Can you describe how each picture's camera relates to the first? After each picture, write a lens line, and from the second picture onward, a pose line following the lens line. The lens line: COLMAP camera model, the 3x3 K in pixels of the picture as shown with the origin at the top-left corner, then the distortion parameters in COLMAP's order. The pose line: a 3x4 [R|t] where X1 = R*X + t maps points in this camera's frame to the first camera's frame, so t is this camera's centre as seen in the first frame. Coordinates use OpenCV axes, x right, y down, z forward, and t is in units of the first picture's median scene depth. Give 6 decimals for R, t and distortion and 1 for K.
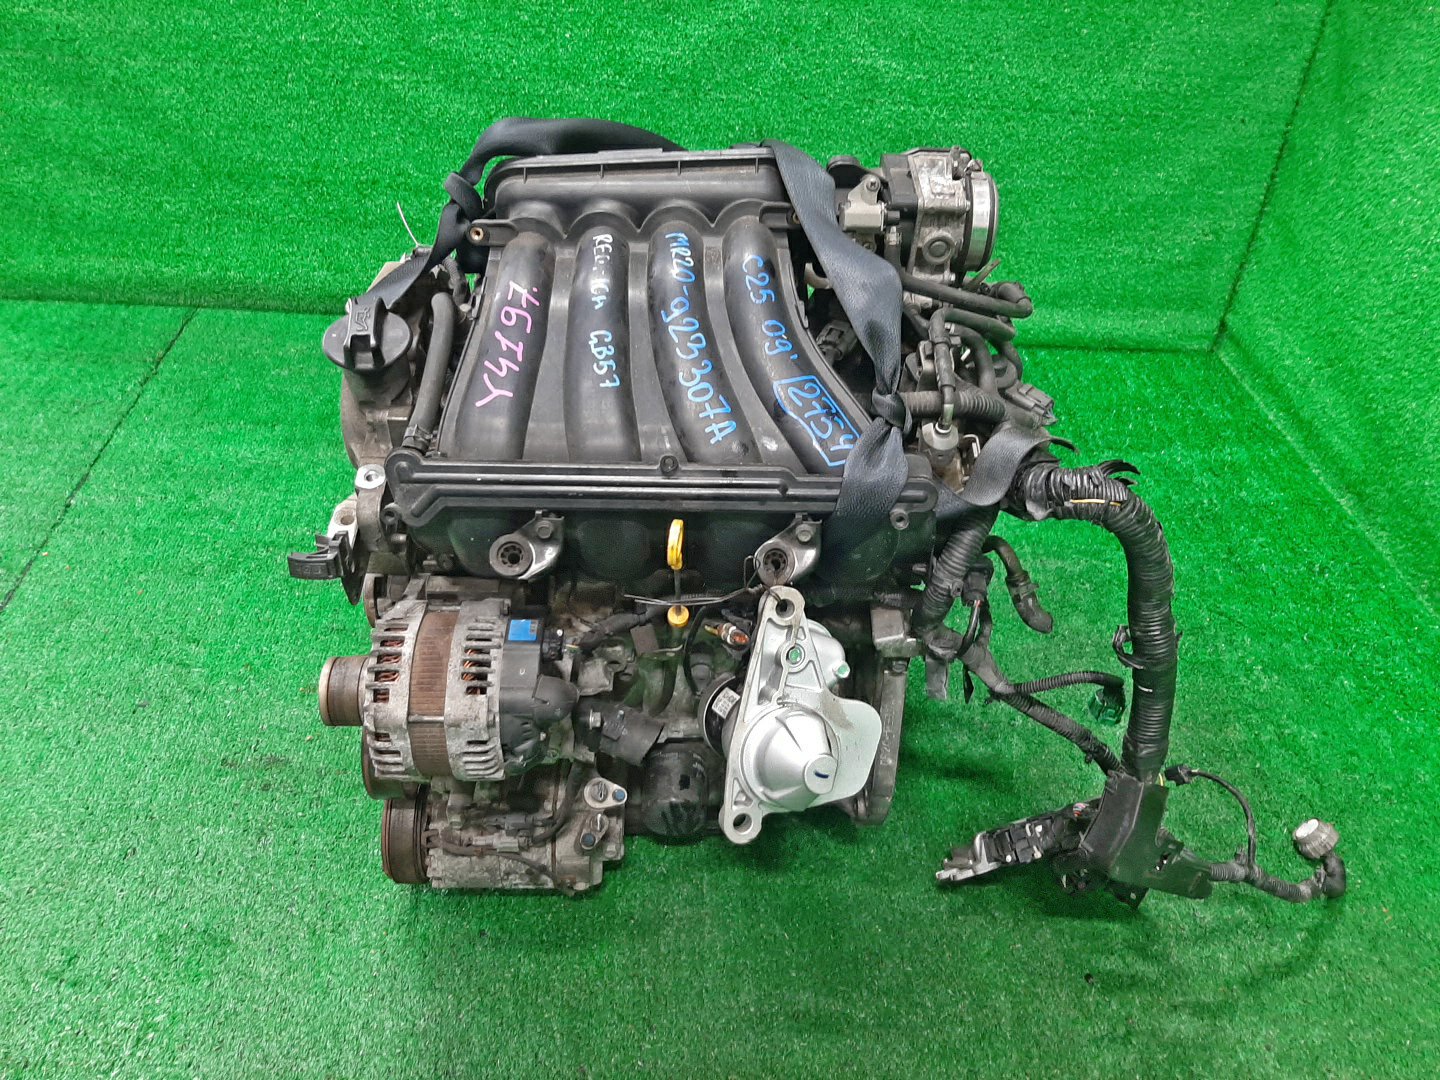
lens RADIAL K [[1113.1, 0, 720.0], [0, 1113.1, 540.0], [0, 0, 1]] dist [0.069647, -0.118011]
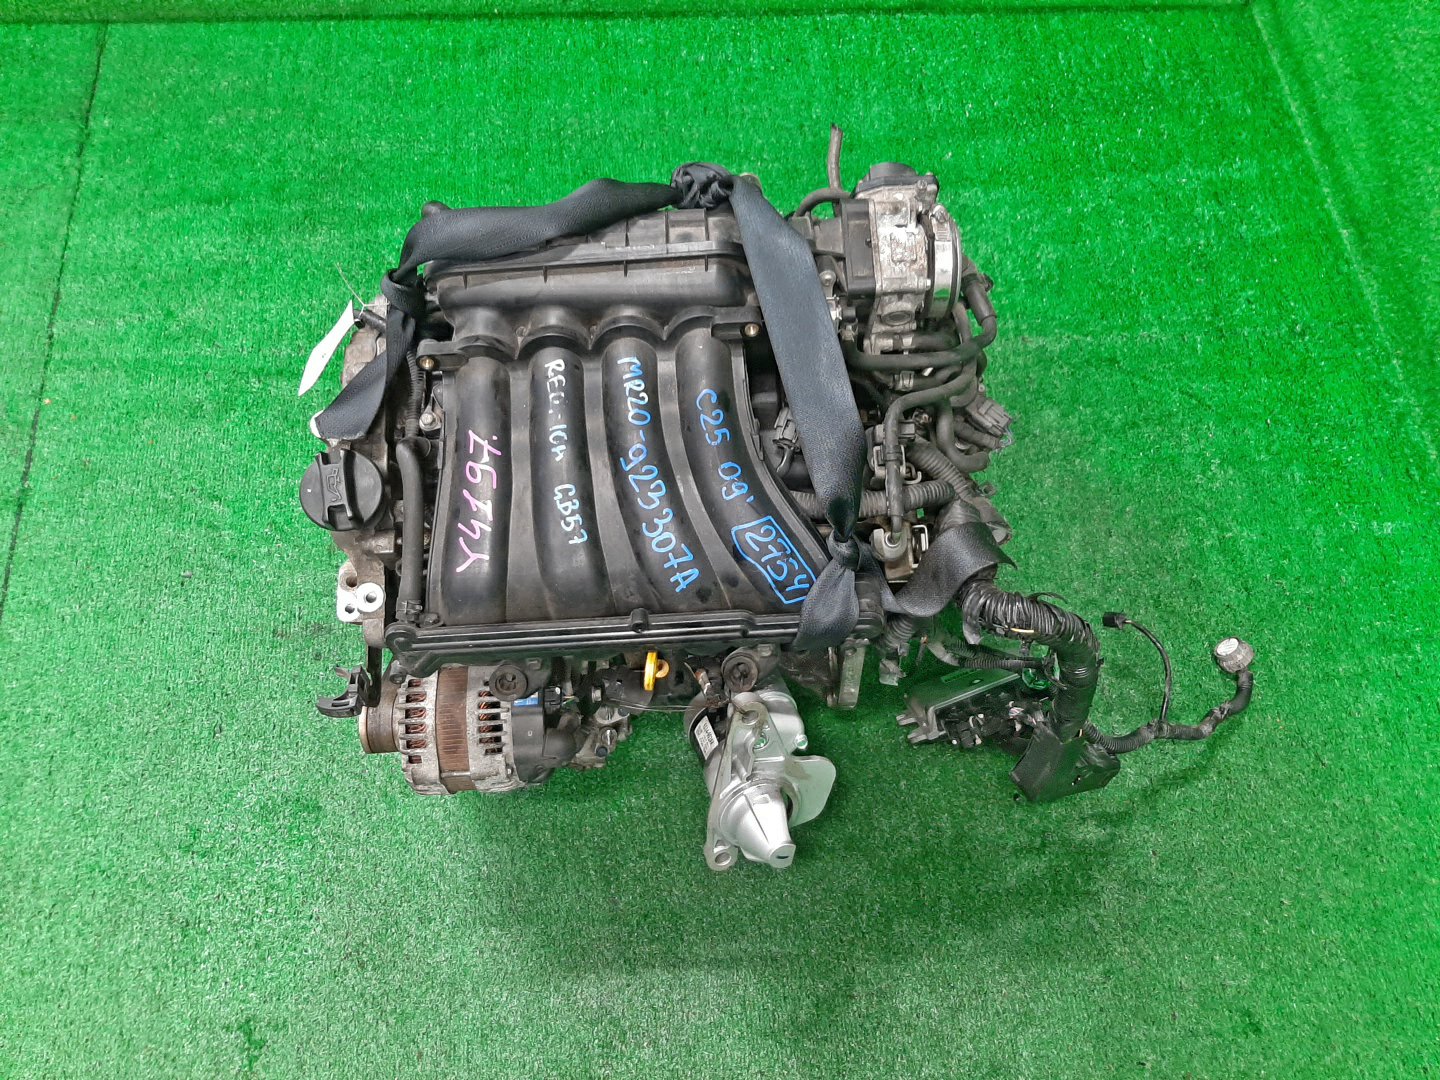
lens RADIAL K [[1113.1, 0, 720.0], [0, 1113.1, 540.0], [0, 0, 1]] dist [0.069647, -0.118011]
pose [[0.998688, -0.046799, -0.020778, 0.049751], [0.051122, 0.888235, 0.456536, -0.523843], [-0.002909, -0.456999, 0.889462, 0.043550]]
